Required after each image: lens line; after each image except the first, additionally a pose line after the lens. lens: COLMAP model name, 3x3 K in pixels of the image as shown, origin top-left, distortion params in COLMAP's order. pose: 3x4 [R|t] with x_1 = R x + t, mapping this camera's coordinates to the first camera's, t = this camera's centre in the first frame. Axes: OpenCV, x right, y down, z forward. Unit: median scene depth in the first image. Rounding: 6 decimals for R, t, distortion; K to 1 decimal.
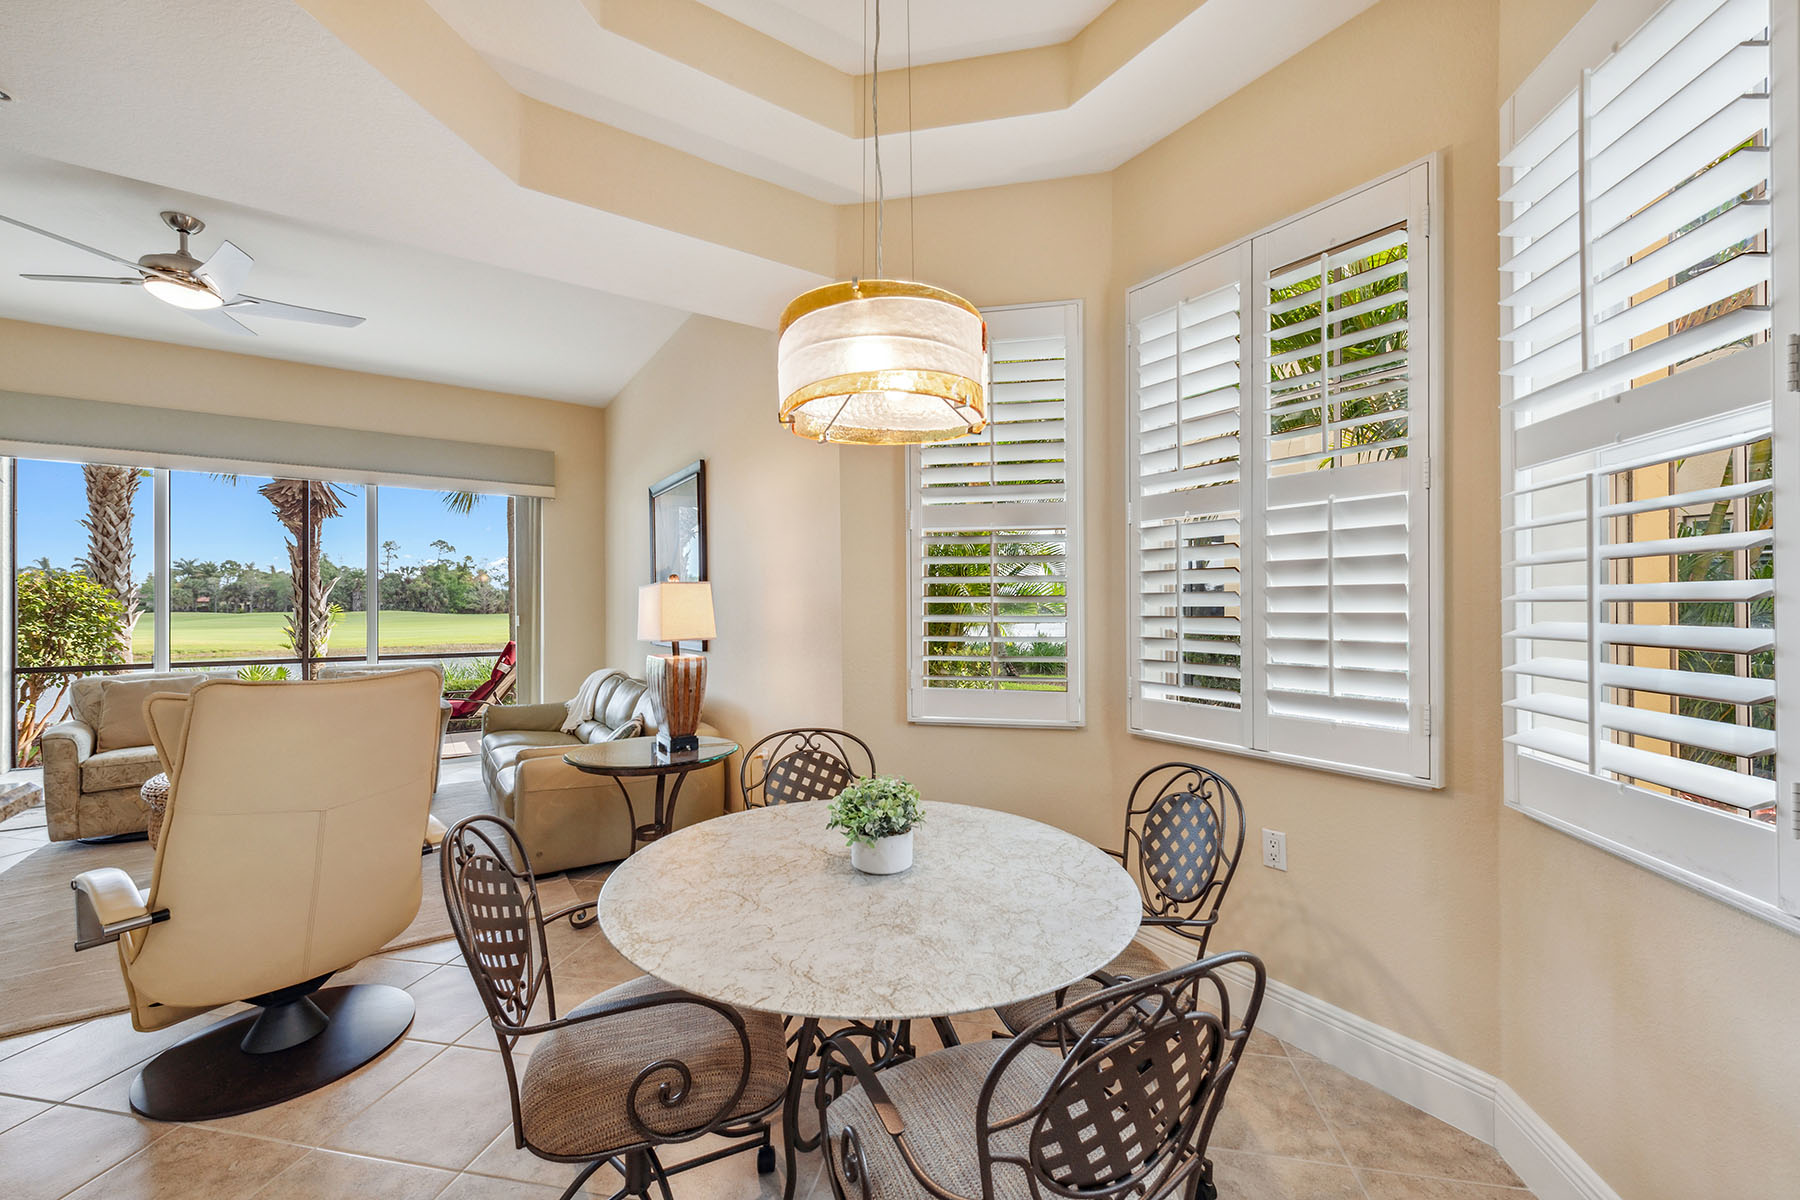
lens RADIAL K [[703.4, 0, 901.3], [0, 703.4, 602.9], [0, 0, 1]] dist [0.008616, -0.001146]
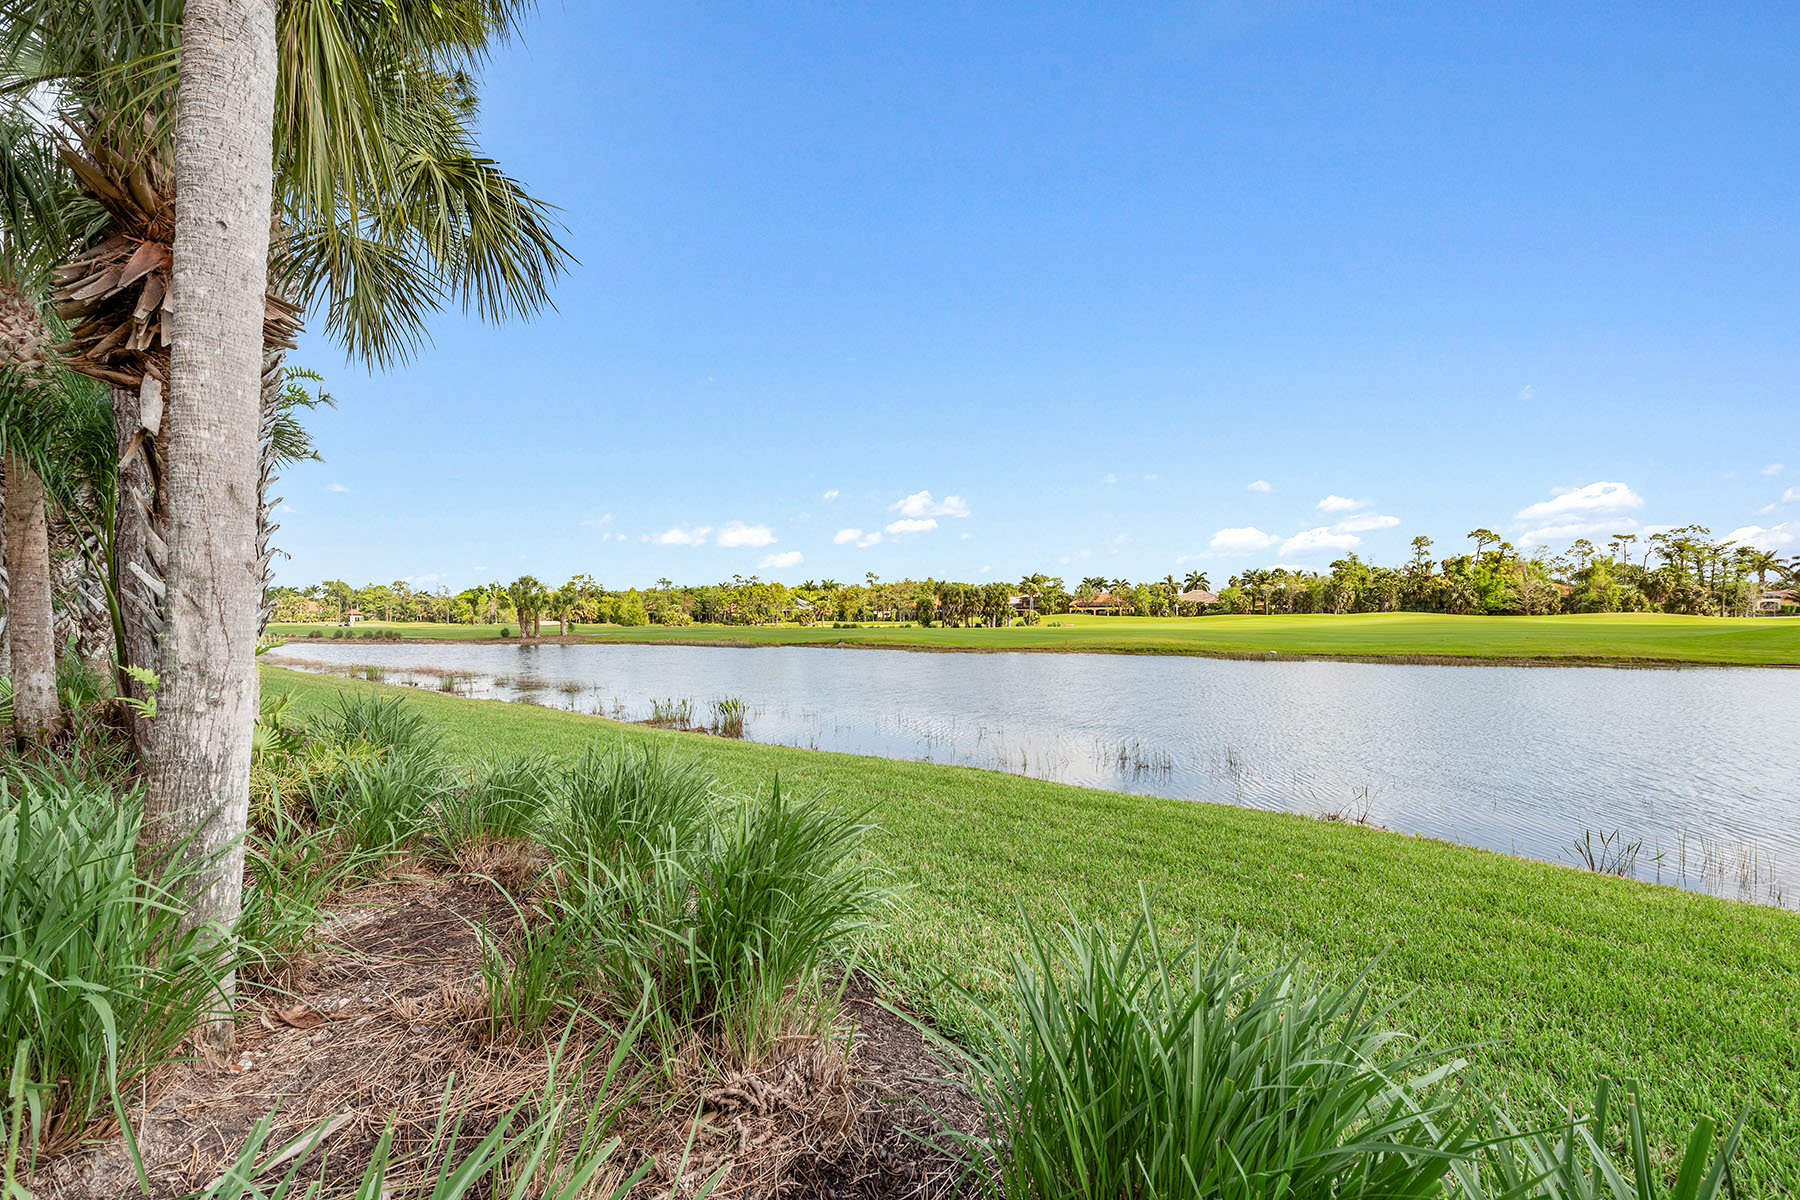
lens RADIAL K [[703.4, 0, 894.3], [0, 703.4, 602.7], [0, 0, 1]] dist [0.008616, -0.001146]
pose [[0.269538, -0.019420, -0.962794, -0.299891], [0.018171, 0.999721, -0.015078, 0.009384], [0.962818, -0.013431, 0.269816, 1.529823]]
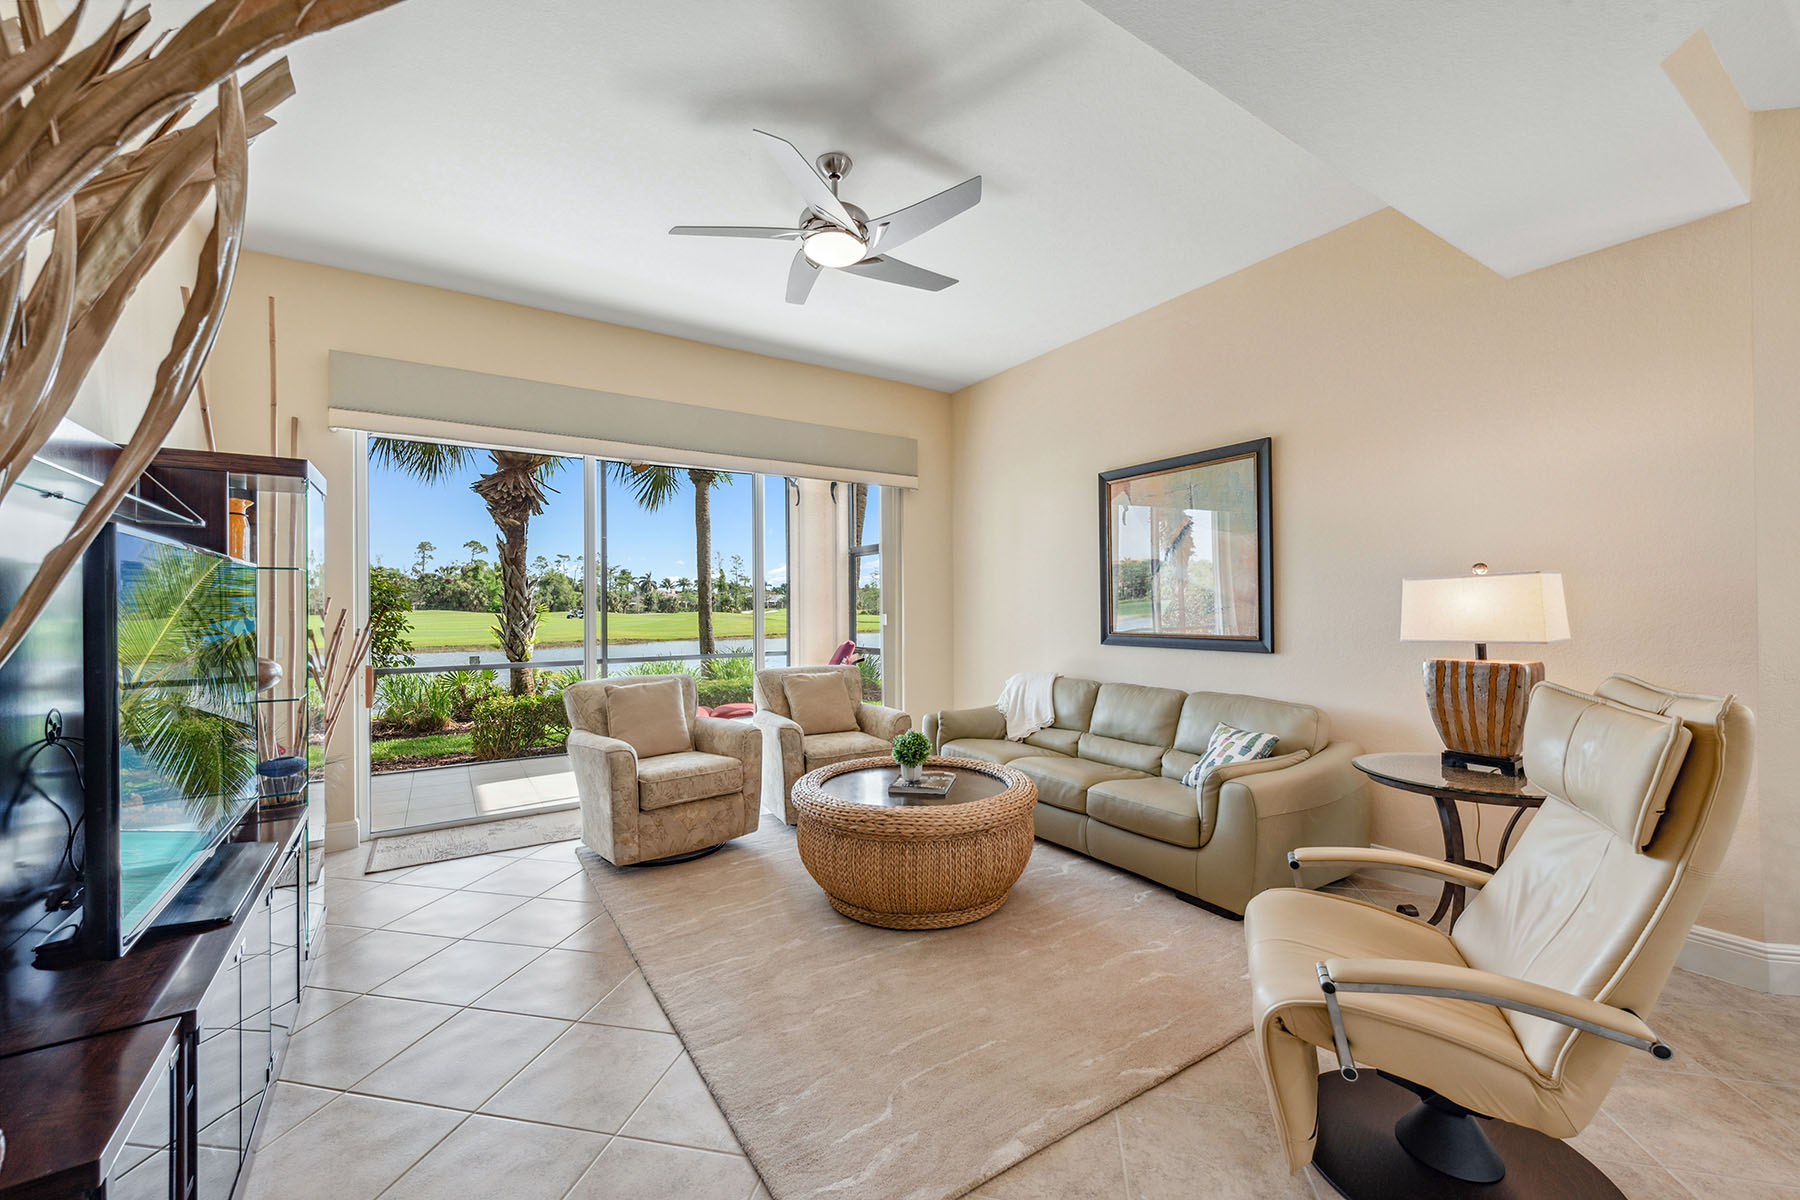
lens RADIAL K [[703.4, 0, 895.9], [0, 703.4, 606.0], [0, 0, 1]] dist [0.008616, -0.001146]
pose [[0.999587, -0.004082, -0.028453, -0.313373], [0.004297, 0.999963, 0.007471, 0.000465], [0.028422, -0.007591, 0.999567, 0.043890]]
